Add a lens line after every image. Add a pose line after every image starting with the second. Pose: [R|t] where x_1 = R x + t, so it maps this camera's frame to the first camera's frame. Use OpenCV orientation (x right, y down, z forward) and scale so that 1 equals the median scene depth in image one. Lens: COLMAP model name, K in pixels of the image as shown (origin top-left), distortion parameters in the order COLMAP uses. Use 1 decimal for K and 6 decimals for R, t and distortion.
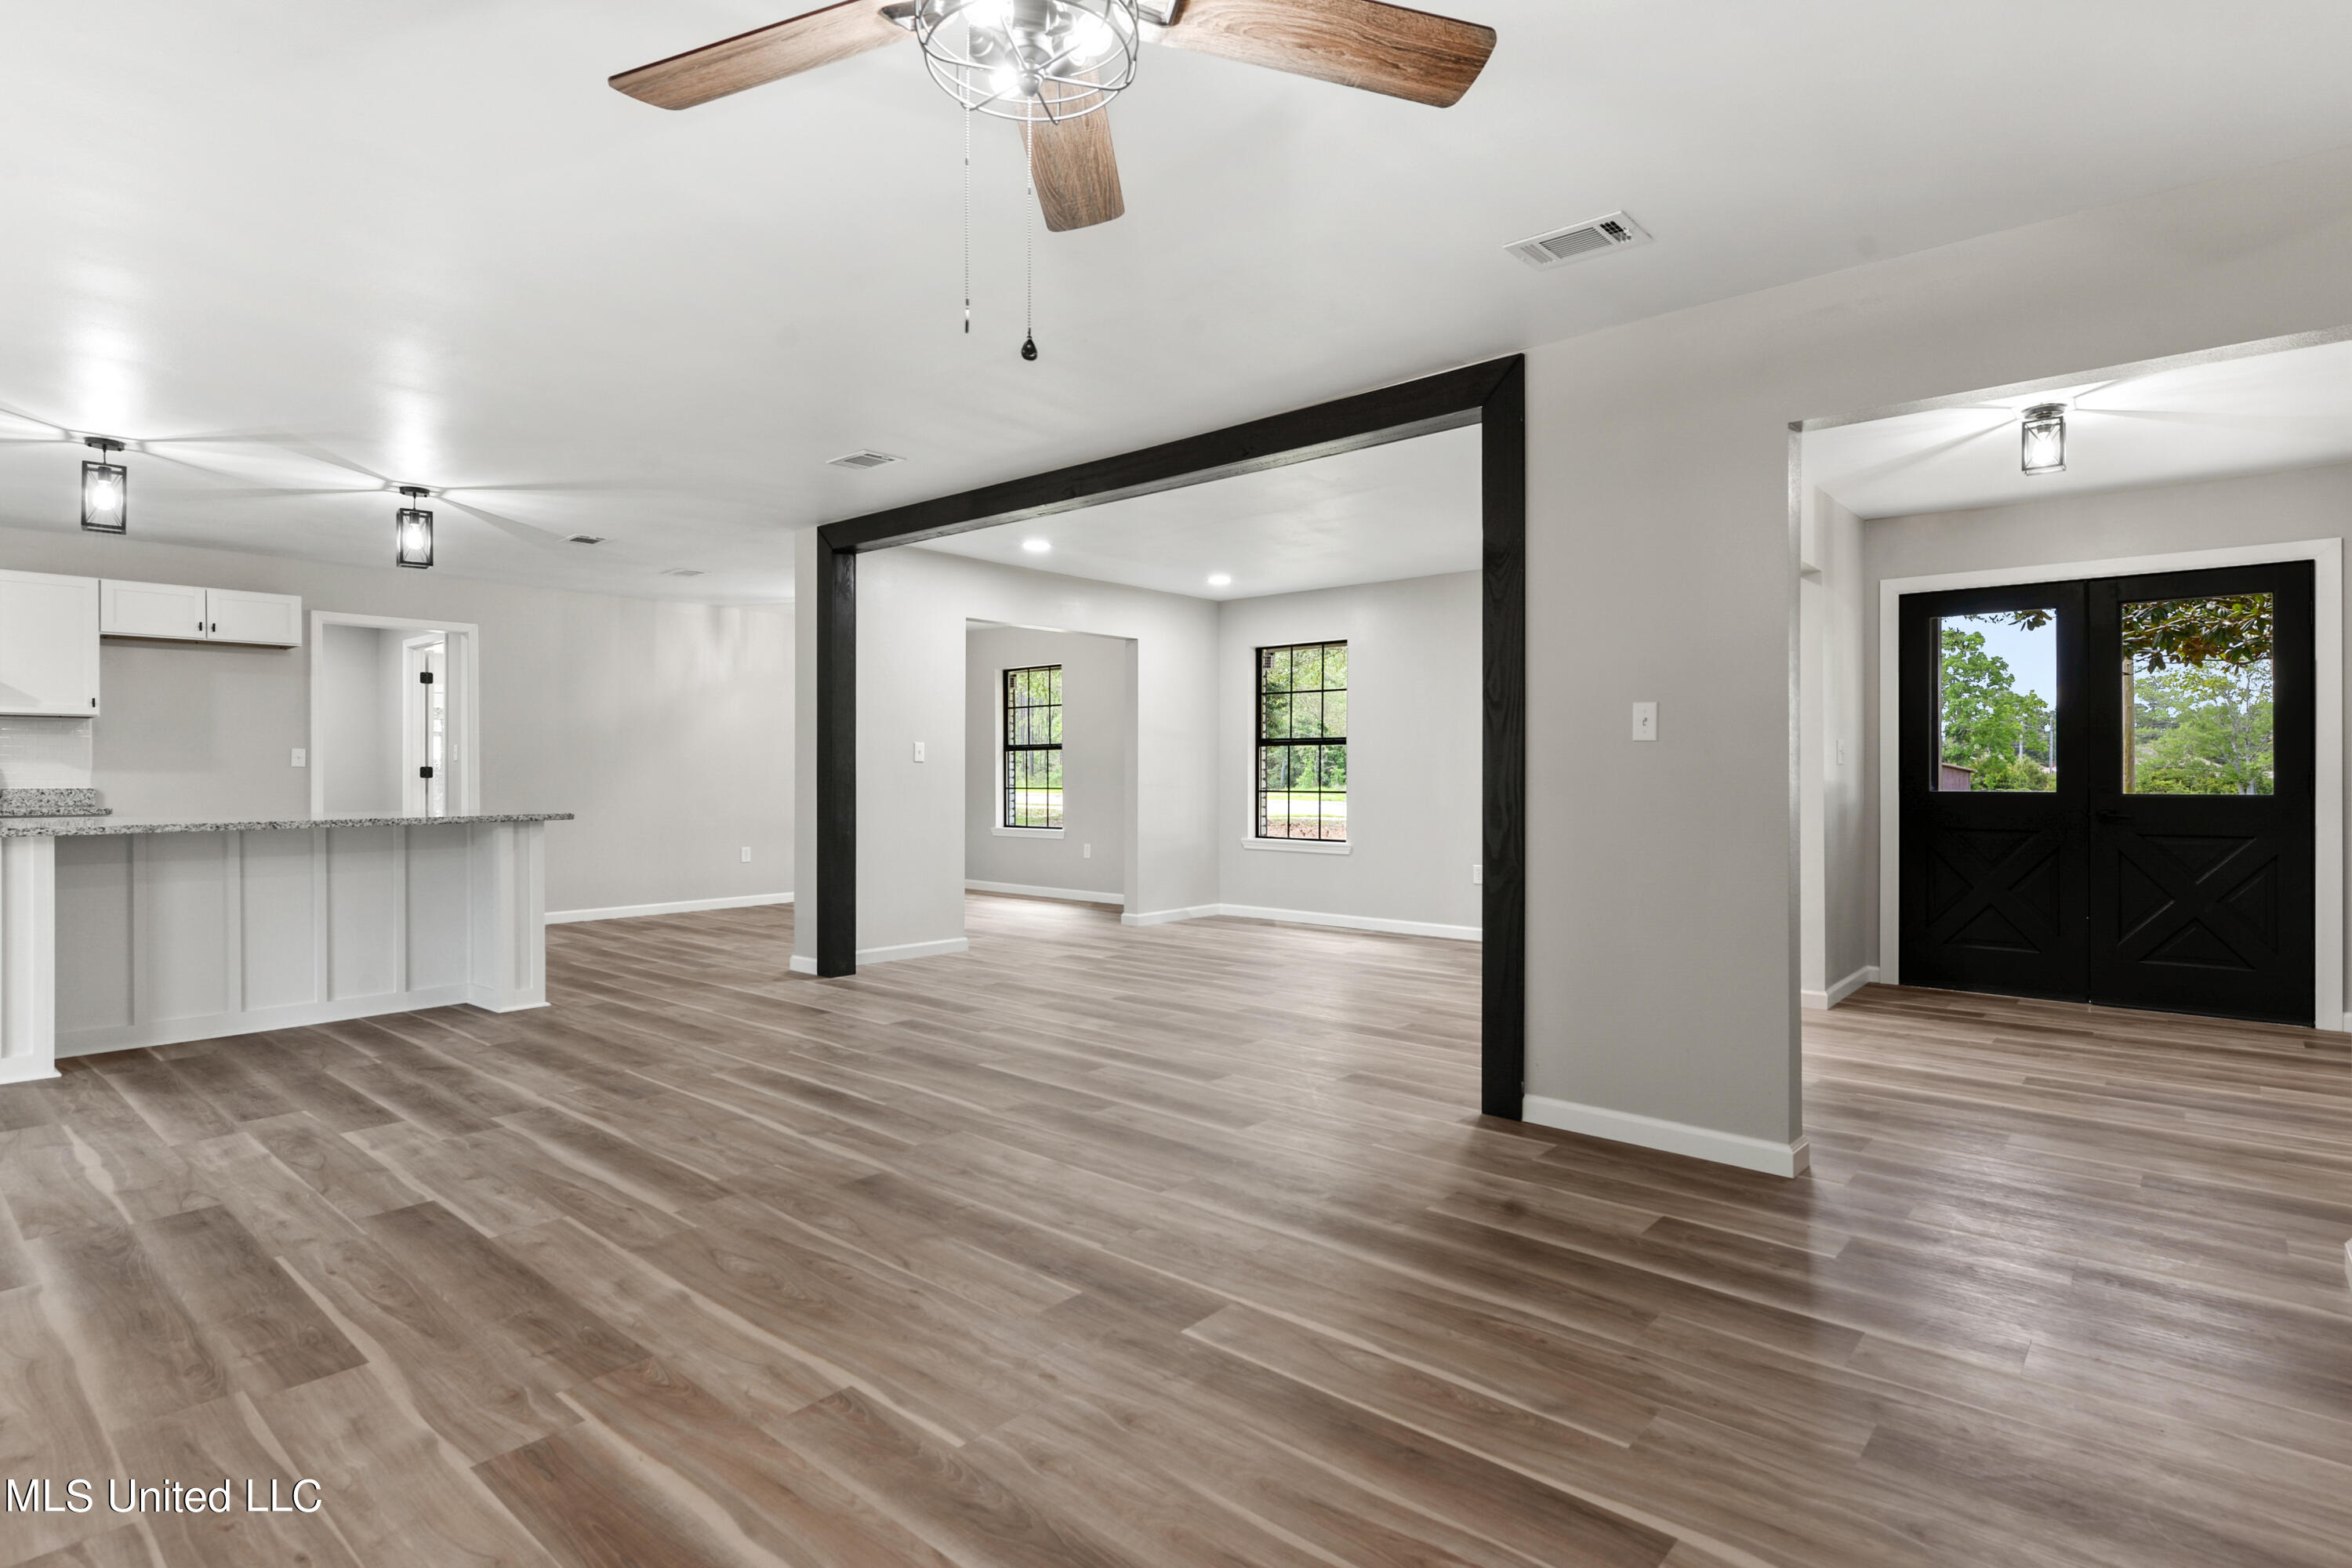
lens RADIAL K [[1186.3, 0, 1165.2], [0, 1186.3, 765.7], [0, 0, 1]] dist [0.004864, 0.000326]
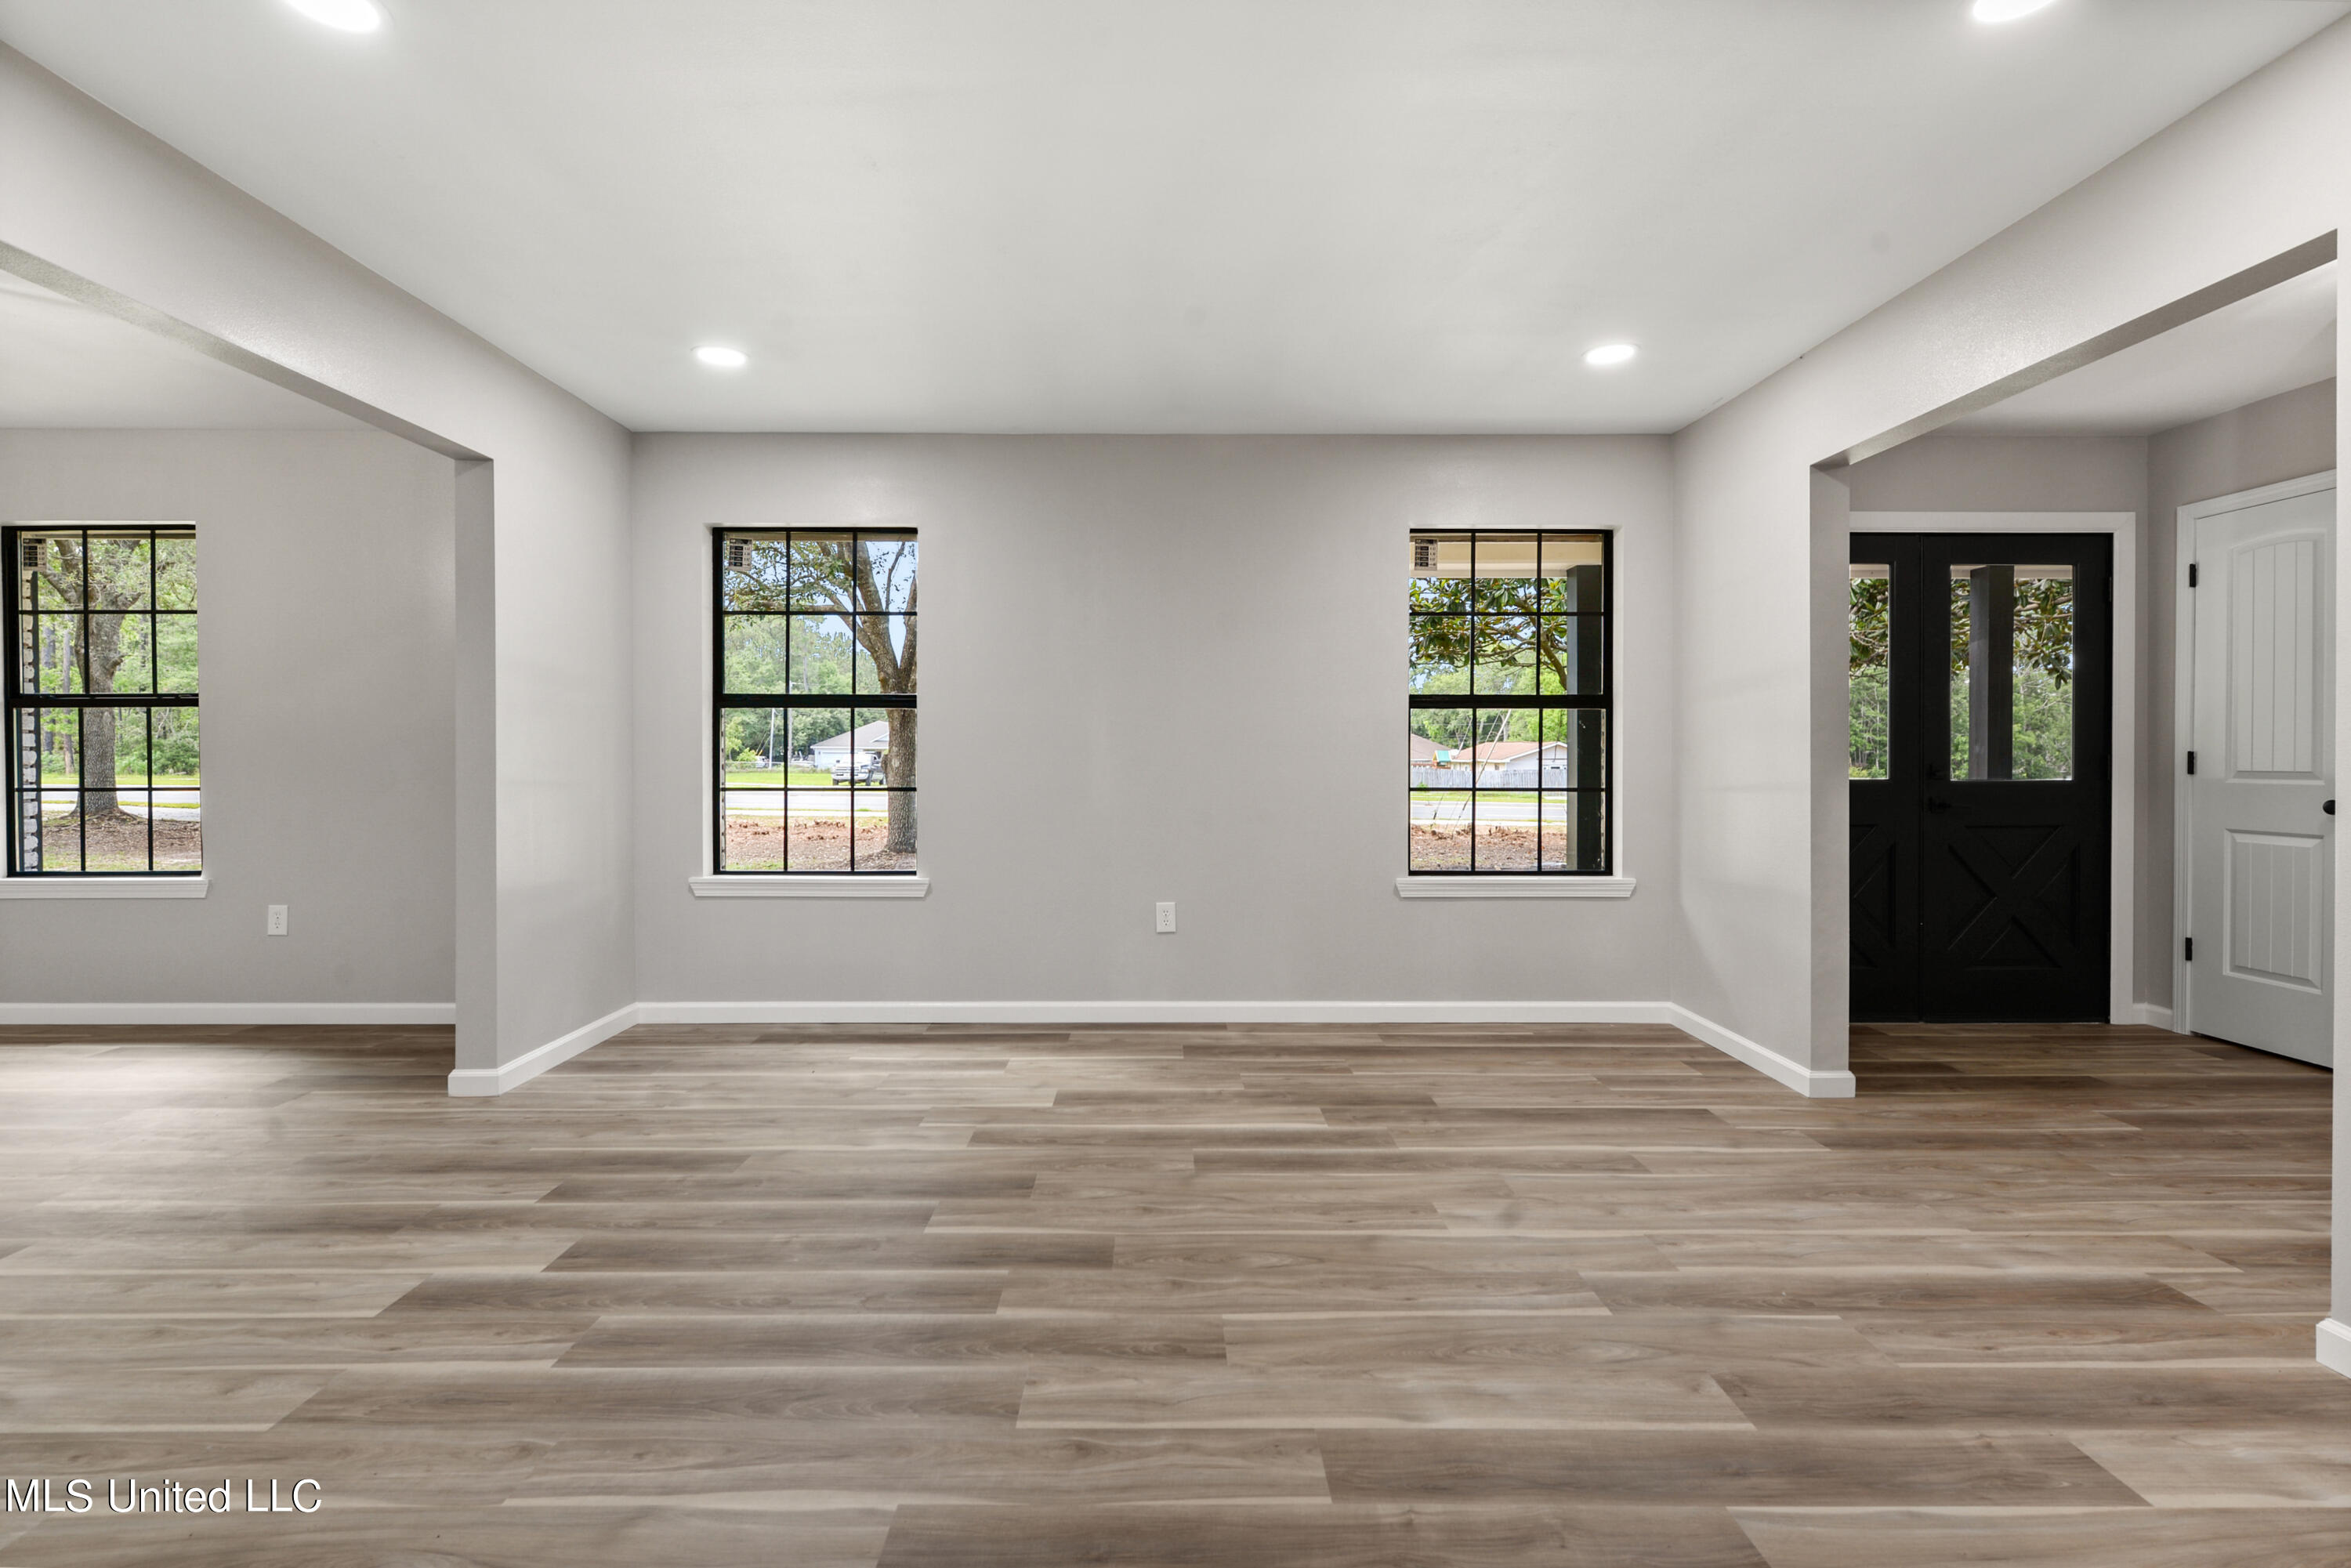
lens RADIAL K [[1069.6, 0, 1173.2], [0, 1069.6, 760.8], [0, 0, 1]] dist [0.004030, -0.000034]
pose [[0.743300, -0.002943, 0.668952, -0.286812], [-0.003869, 0.999955, 0.008698, 0.008884], [-0.668947, -0.009053, 0.743255, 1.455830]]
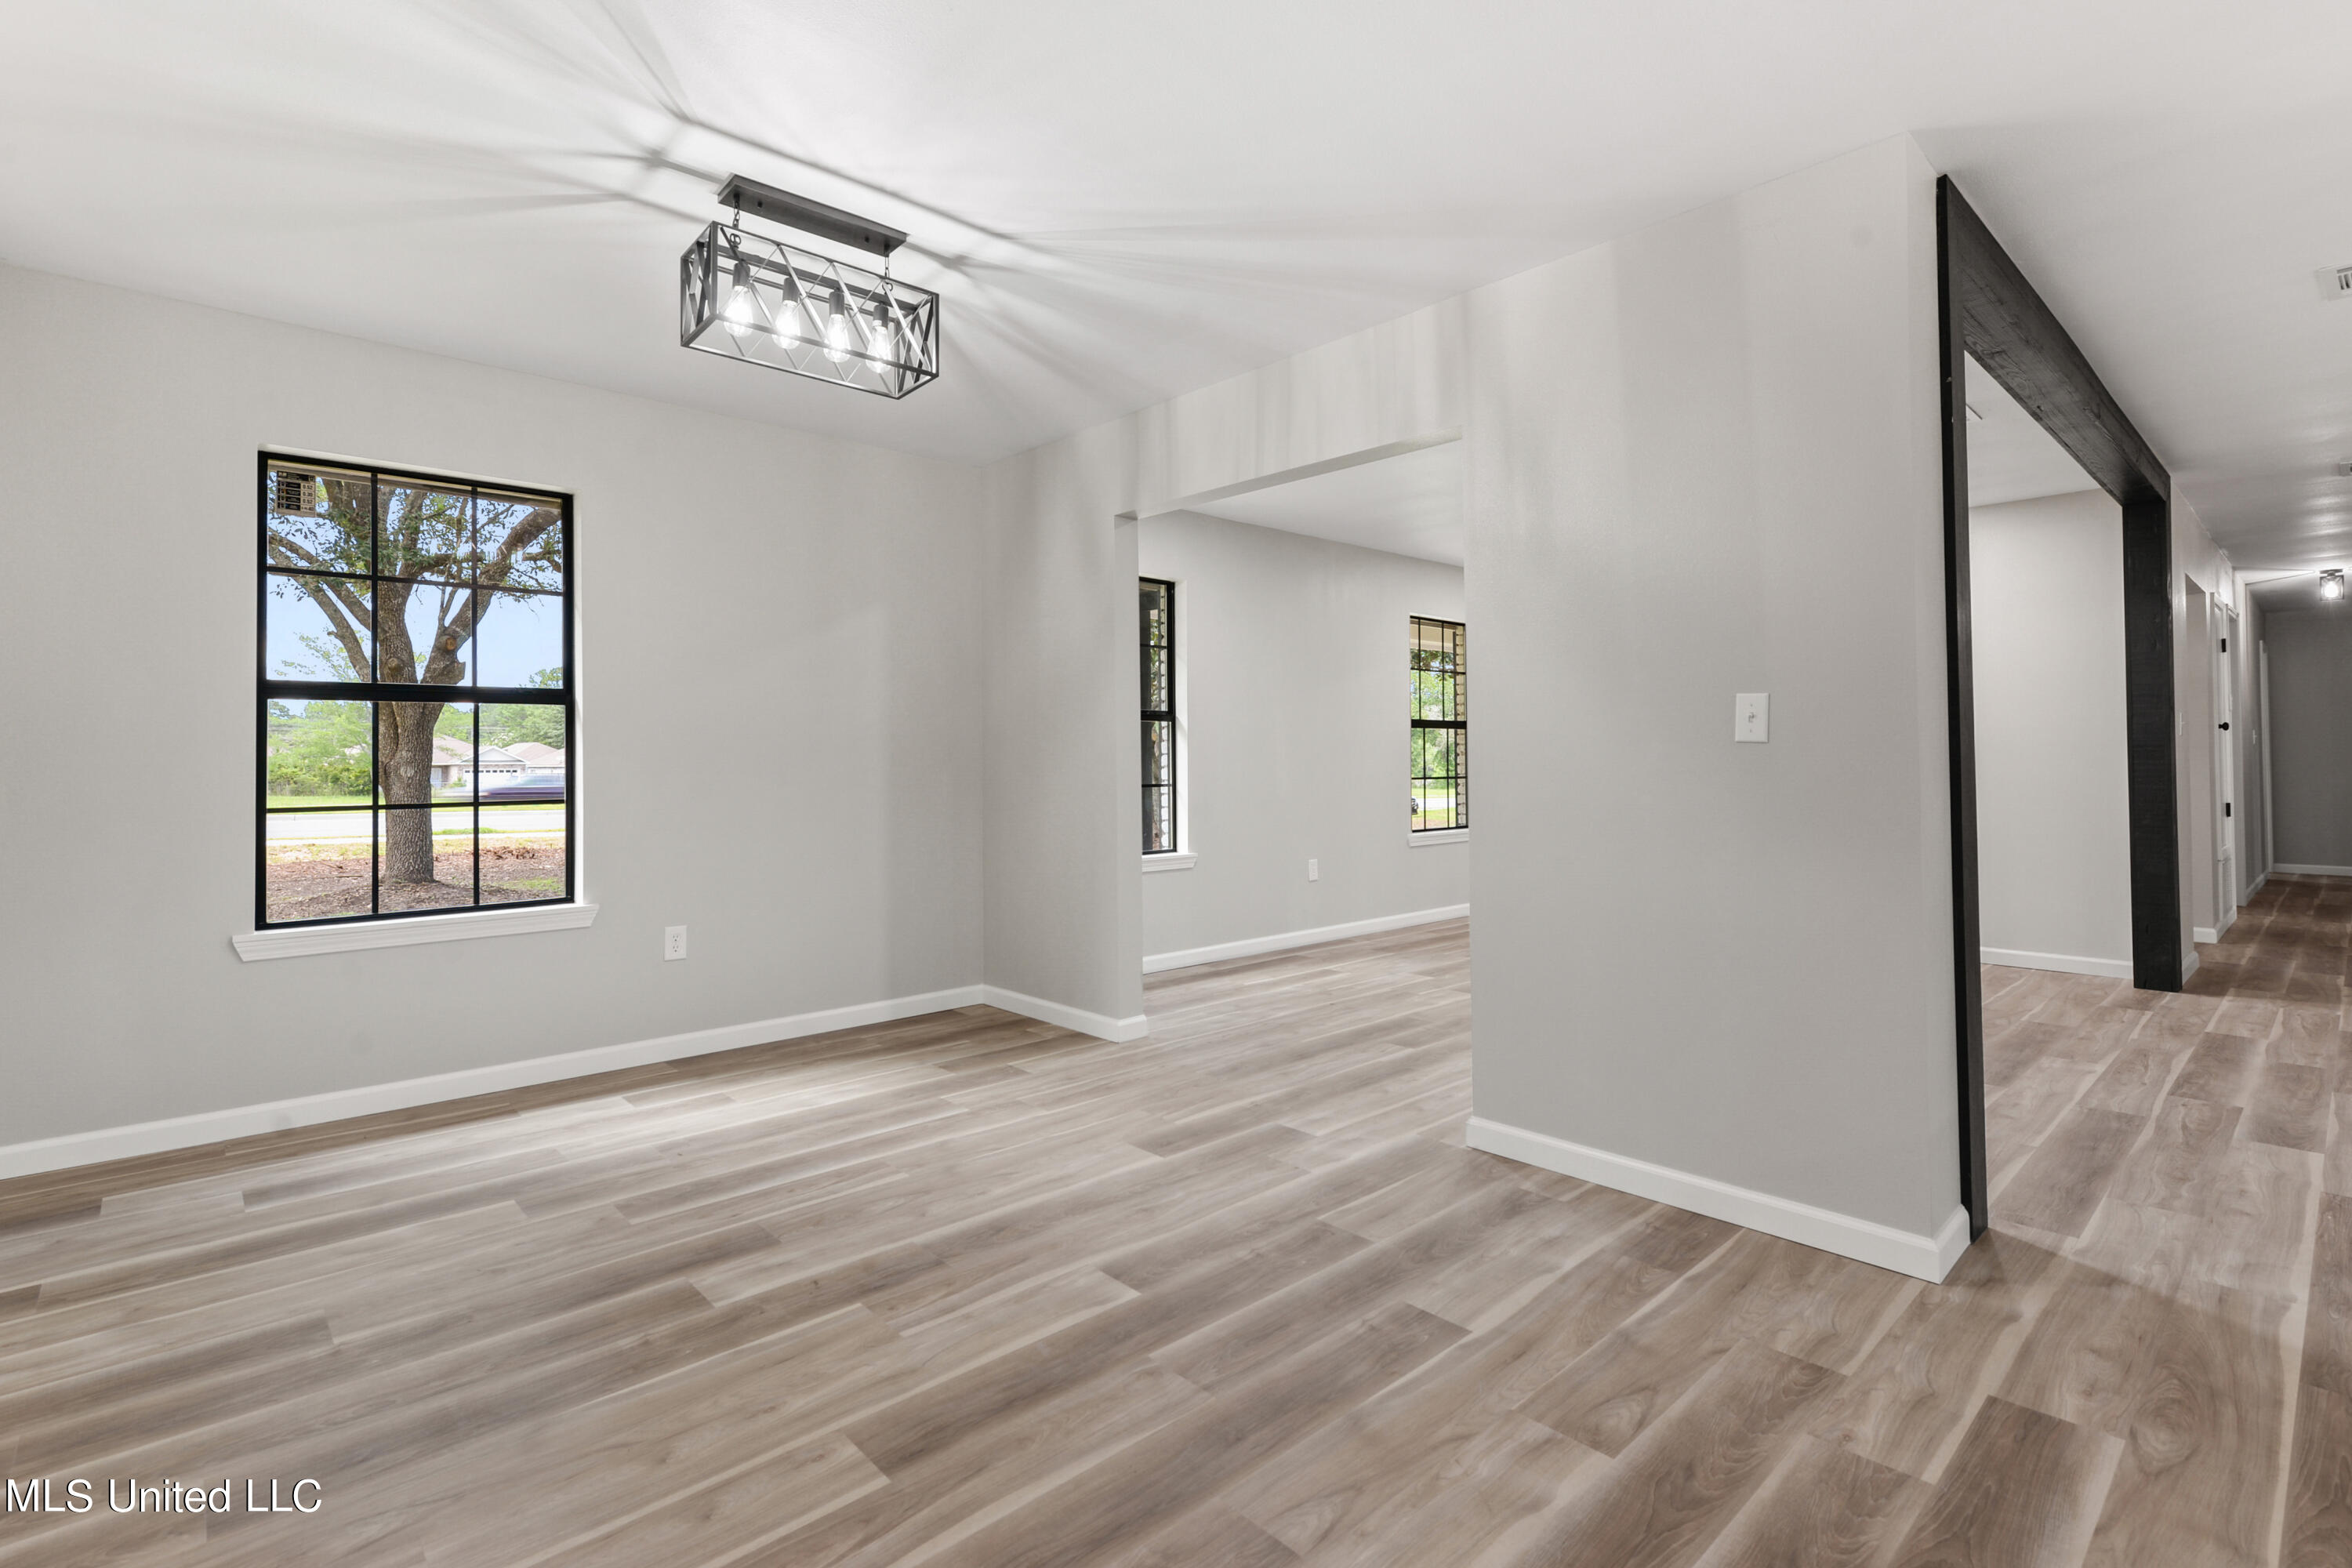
lens RADIAL K [[1093.0, 0, 1216.7], [0, 1093.0, 776.2], [0, 0, 1]] dist [0.000166, -0.000040]
pose [[0.086475, -0.014559, 0.996148, -1.484065], [-0.000148, 0.999893, 0.014626, 0.017254], [-0.996254, -0.001412, 0.086463, 2.546391]]
